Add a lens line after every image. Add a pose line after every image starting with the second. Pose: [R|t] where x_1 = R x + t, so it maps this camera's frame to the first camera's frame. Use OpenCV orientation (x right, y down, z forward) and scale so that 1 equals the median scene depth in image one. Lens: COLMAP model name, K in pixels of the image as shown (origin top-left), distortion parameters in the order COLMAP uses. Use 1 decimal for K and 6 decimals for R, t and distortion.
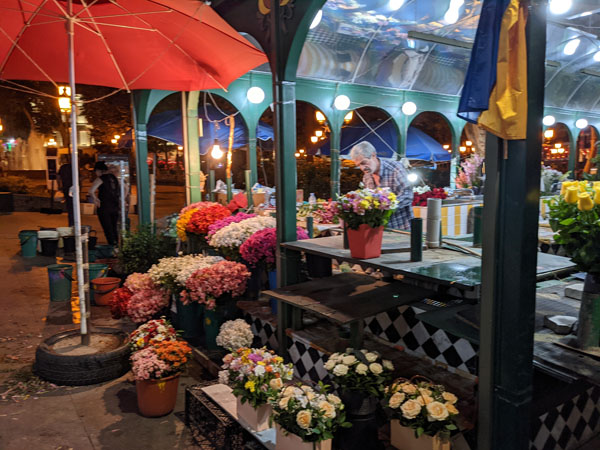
lens RADIAL K [[474.7, 0, 299.9], [0, 474.7, 226.9], [0, 0, 1]] dist [0.020618, -0.043014]
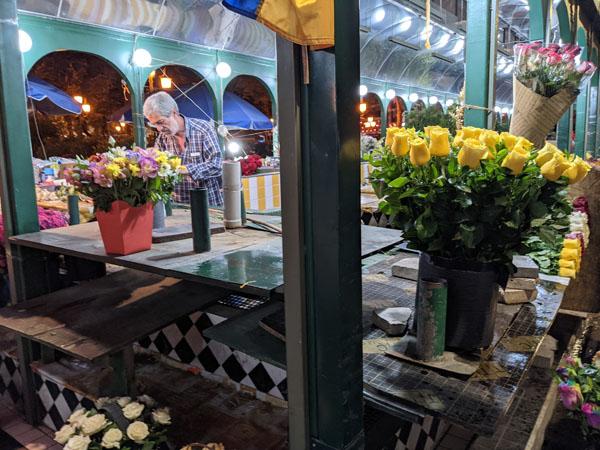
lens RADIAL K [[474.7, 0, 300.2], [0, 474.7, 222.5], [0, 0, 1]] dist [0.020618, -0.043014]
pose [[0.940206, -0.069611, 0.333417, 0.145114], [0.055532, 0.997123, 0.051585, 0.003005], [-0.336048, -0.029986, 0.941367, 0.295288]]
